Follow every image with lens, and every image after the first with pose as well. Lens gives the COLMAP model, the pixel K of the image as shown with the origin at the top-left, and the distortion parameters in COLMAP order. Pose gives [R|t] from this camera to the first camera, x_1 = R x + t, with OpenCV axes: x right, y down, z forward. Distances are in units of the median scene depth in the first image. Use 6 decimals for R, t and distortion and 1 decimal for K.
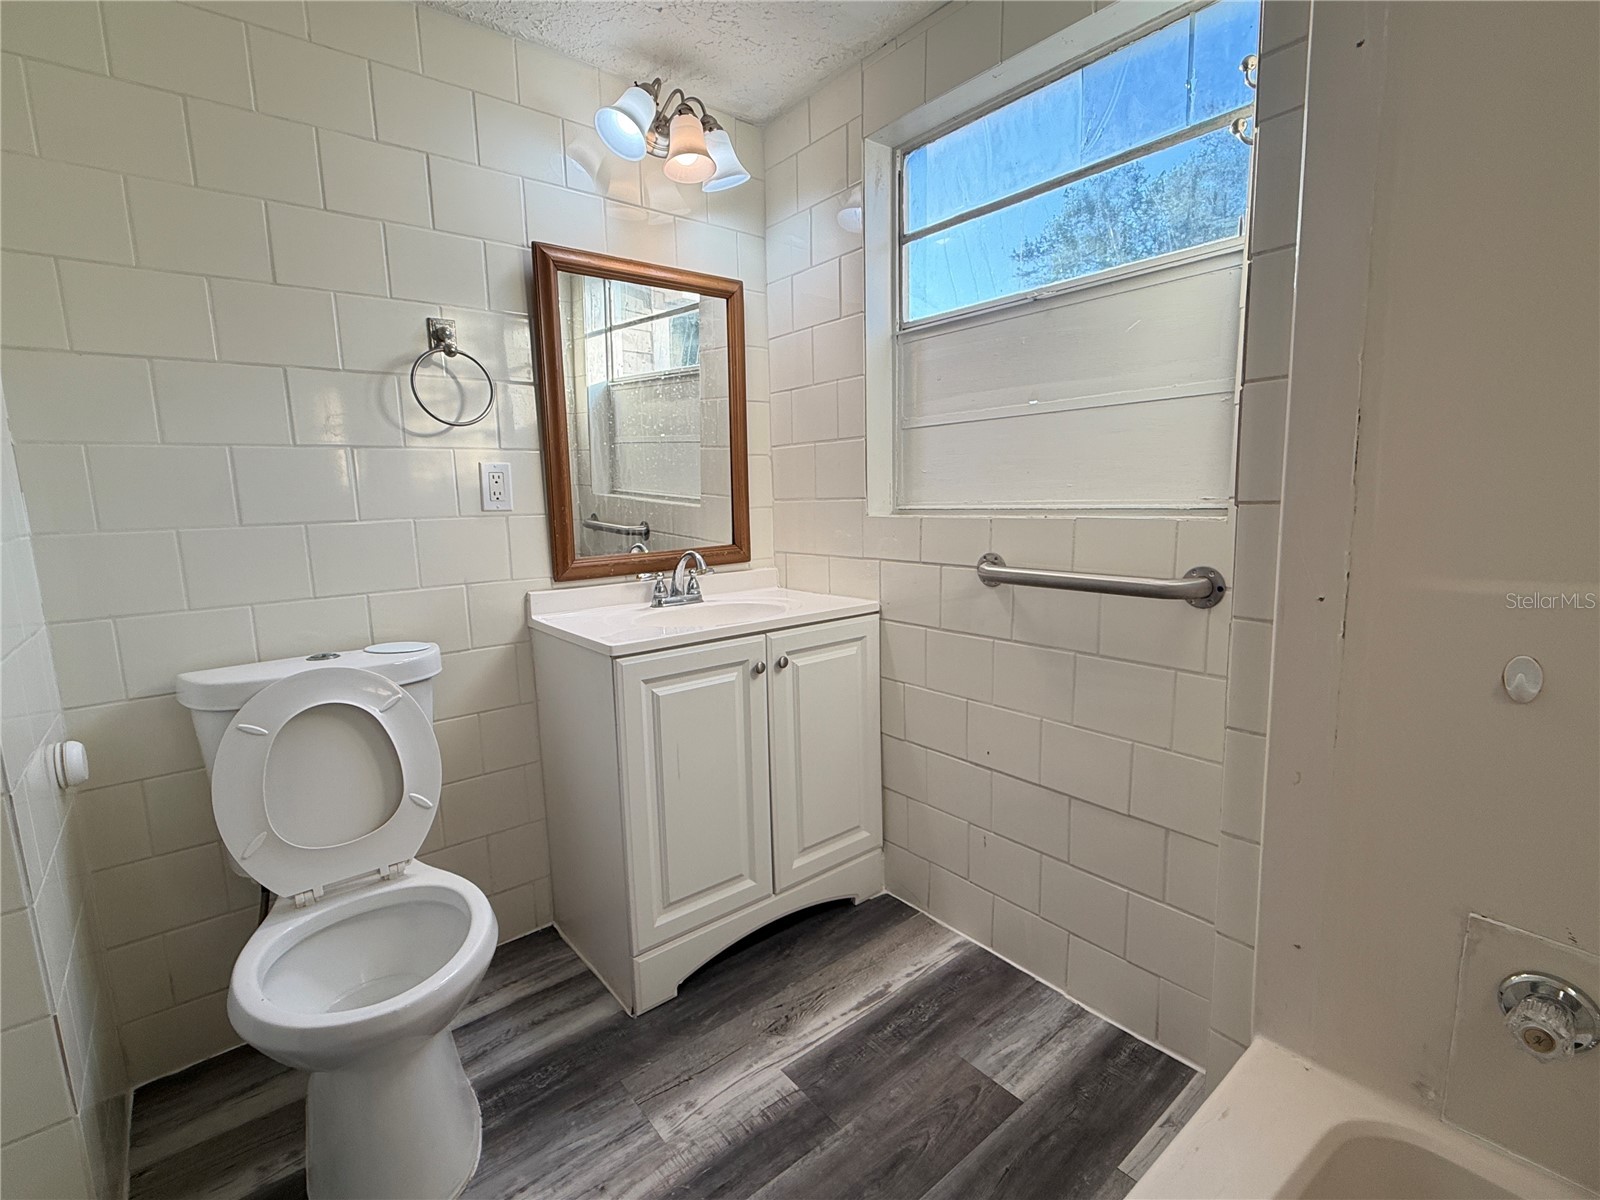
lens RADIAL K [[737.8, 0, 802.0], [0, 737.8, 602.4], [0, 0, 1]] dist [-0.000254, 0.000831]
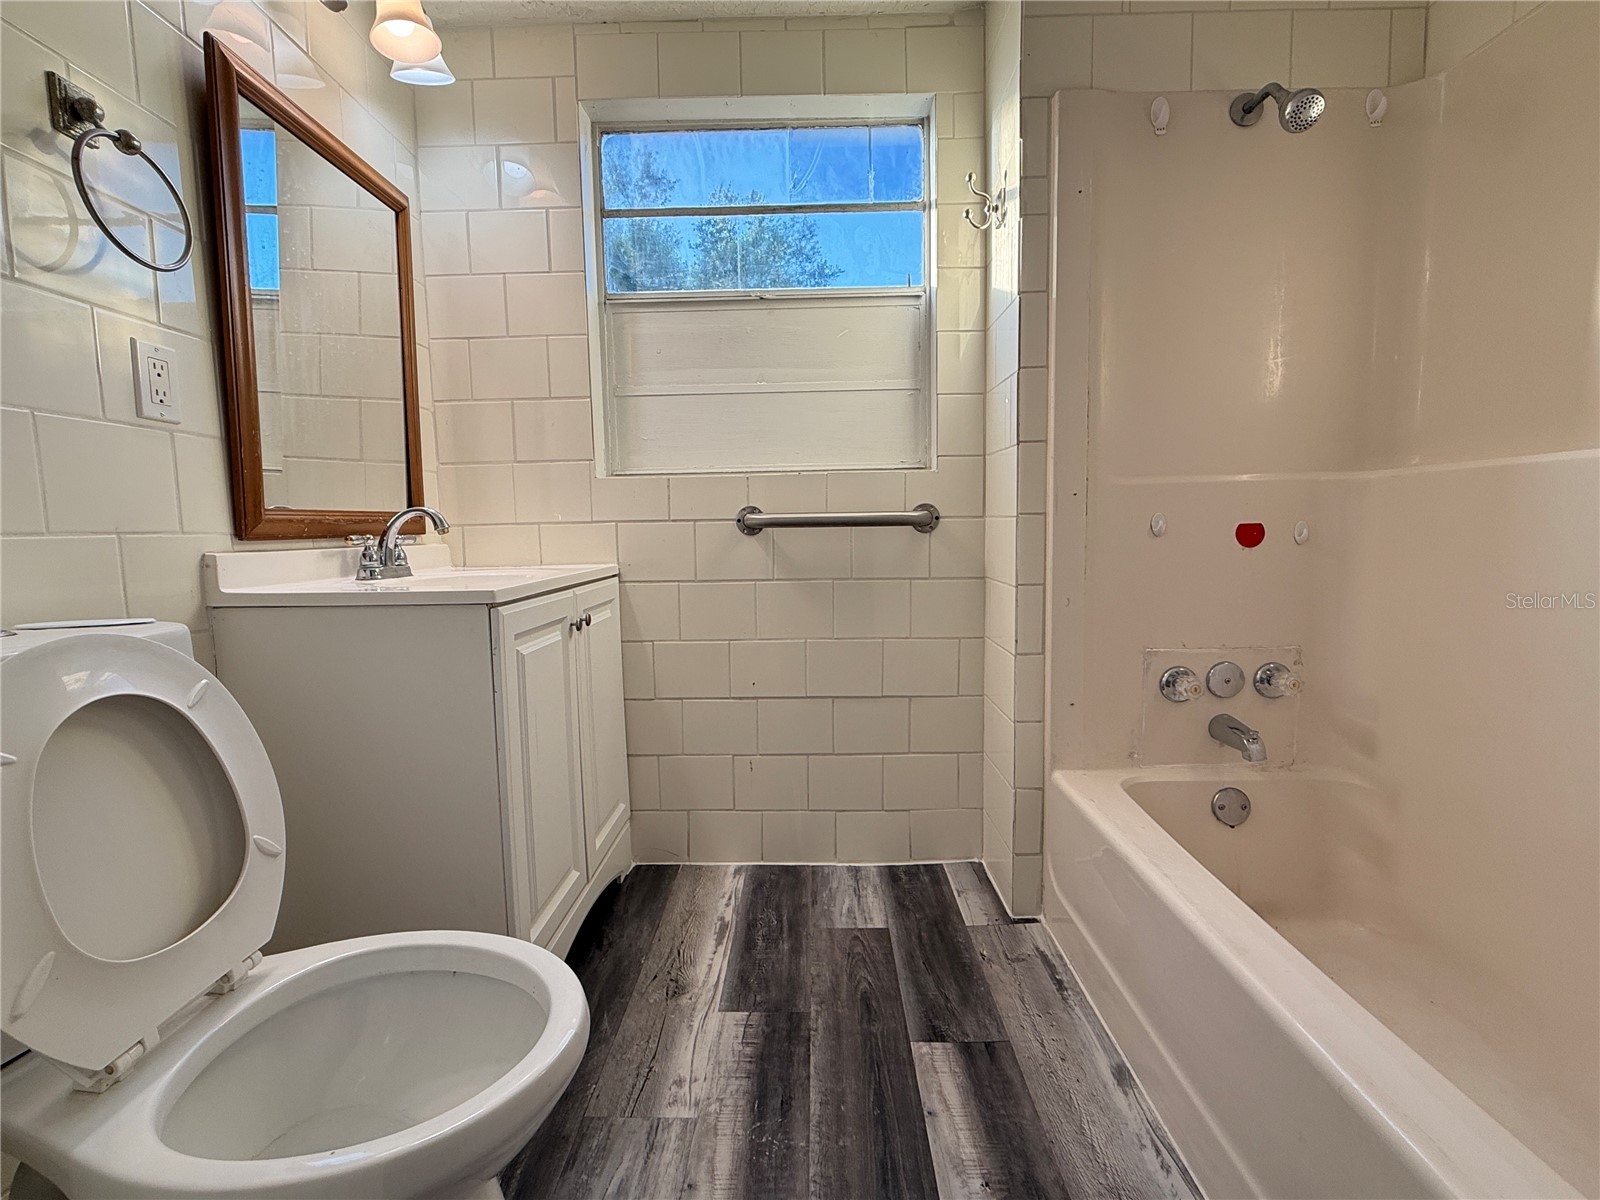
lens RADIAL K [[737.8, 0, 802.0], [0, 737.8, 602.4], [0, 0, 1]] dist [-0.000254, 0.000831]
pose [[0.644037, -0.064931, 0.762234, -0.610907], [0.117076, 0.993020, -0.014331, 0.114600], [-0.755983, 0.098468, 0.647143, 0.215757]]
